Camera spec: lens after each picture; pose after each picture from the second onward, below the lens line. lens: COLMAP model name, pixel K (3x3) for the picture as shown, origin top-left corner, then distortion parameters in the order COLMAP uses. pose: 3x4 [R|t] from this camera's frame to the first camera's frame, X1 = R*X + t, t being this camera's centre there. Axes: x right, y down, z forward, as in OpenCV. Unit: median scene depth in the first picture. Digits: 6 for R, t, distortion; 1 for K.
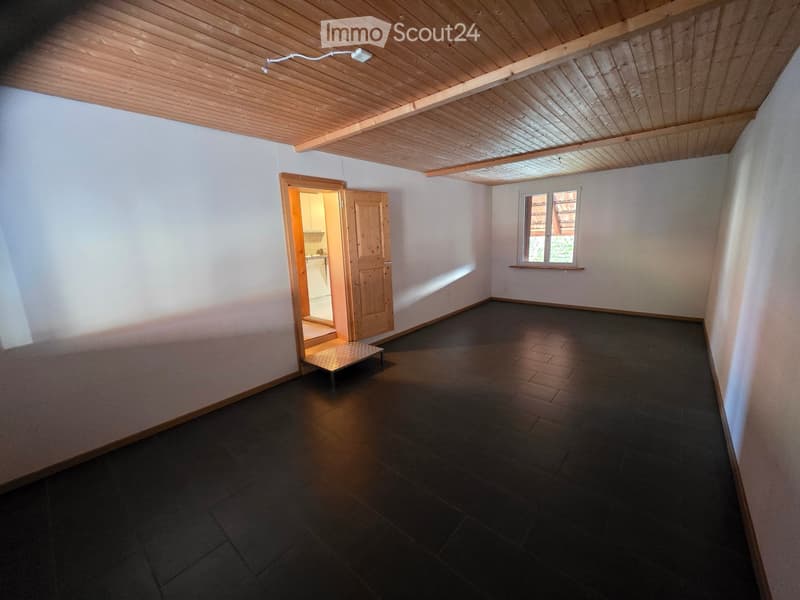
lens RADIAL K [[322.4, 0, 400.0], [0, 322.4, 300.0], [0, 0, 1]] dist [-0.000042, -0.000231]
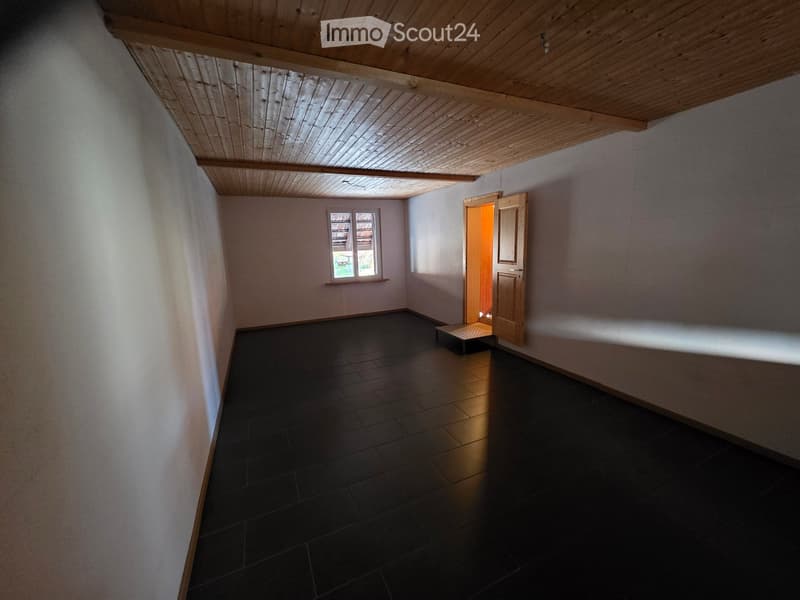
lens RADIAL K [[322.4, 0, 400.0], [0, 322.4, 300.0], [0, 0, 1]] dist [-0.000042, -0.000231]
pose [[0.432570, -0.140627, 0.890566, -0.442176], [0.205101, 0.977212, 0.054686, -0.073582], [-0.877962, 0.159000, 0.451555, 0.421075]]
